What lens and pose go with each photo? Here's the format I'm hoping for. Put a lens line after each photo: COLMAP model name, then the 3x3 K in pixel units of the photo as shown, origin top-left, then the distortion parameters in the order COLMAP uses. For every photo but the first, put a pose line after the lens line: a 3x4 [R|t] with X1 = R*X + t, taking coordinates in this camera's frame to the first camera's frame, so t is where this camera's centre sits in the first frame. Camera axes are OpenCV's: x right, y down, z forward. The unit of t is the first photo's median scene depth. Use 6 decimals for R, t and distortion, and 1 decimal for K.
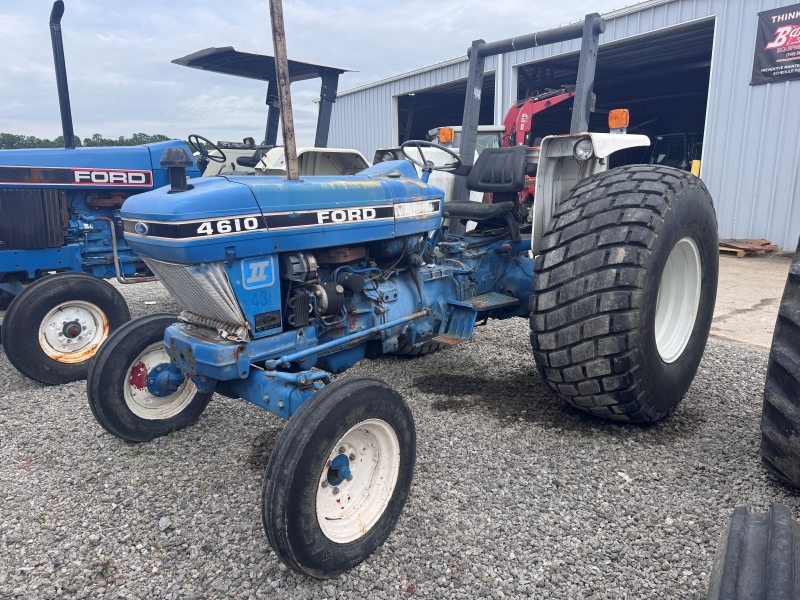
lens RADIAL K [[567.8, 0, 396.6], [0, 567.8, 305.7], [0, 0, 1]] dist [0.048868, -0.051191]
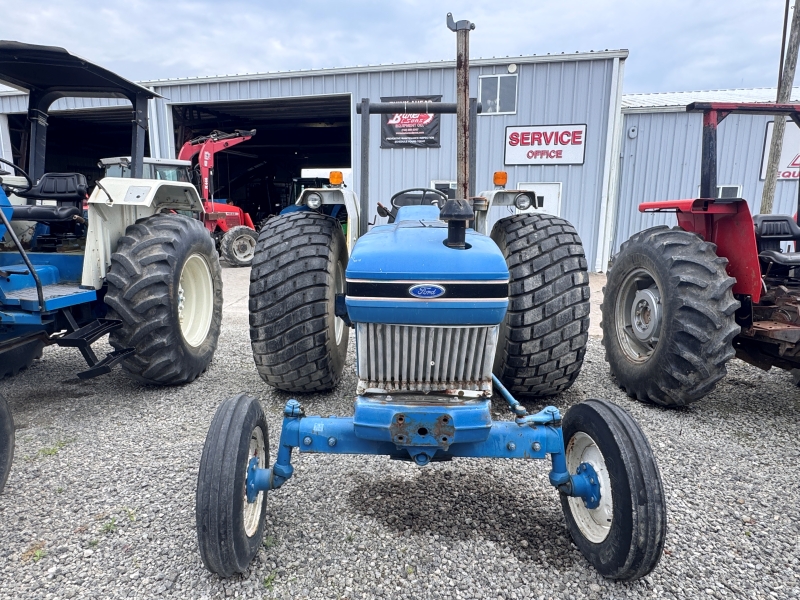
lens RADIAL K [[499.9, 0, 394.5], [0, 499.9, 302.9], [0, 0, 1]] dist [-0.006188, -0.001135]
pose [[0.731581, -0.110409, 0.672755, -0.703669], [0.131467, 0.991125, 0.019695, -0.099082], [-0.668959, 0.074037, 0.739603, 0.349086]]
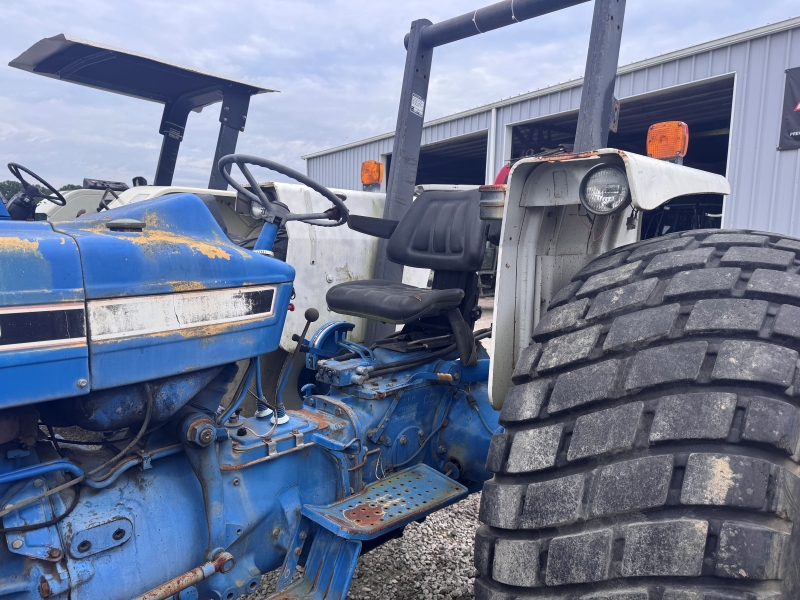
lens RADIAL K [[567.8, 0, 399.9], [0, 567.8, 300.8], [0, 0, 1]] dist [0.048868, -0.051191]
pose [[0.999123, 0.041170, 0.007597, 0.169645], [-0.040057, 0.992857, -0.112387, -0.132214], [-0.012169, 0.111985, 0.993635, 0.571432]]
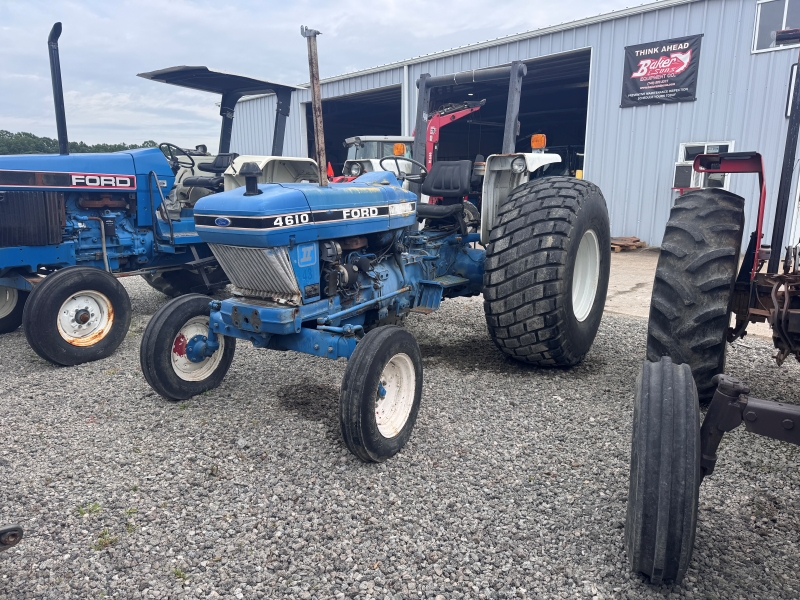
lens RADIAL K [[567.8, 0, 392.3], [0, 567.8, 306.6], [0, 0, 1]] dist [0.048868, -0.051191]
pose [[0.984753, -0.028711, 0.171575, -0.207269], [0.029712, 0.999553, -0.003268, 0.057133], [-0.171404, 0.008316, 0.985166, -0.275877]]
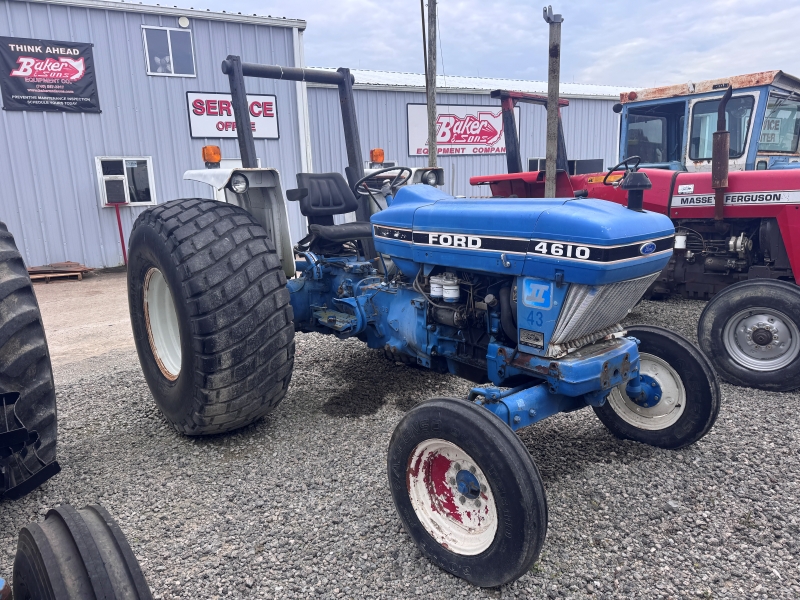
lens RADIAL K [[567.8, 0, 402.8], [0, 567.8, 301.2], [0, 0, 1]] dist [0.048868, -0.051191]
pose [[0.092160, -0.195694, 0.976325, -1.083369], [0.246118, 0.954552, 0.168097, -0.233895], [-0.964848, 0.224800, 0.136135, 0.937925]]
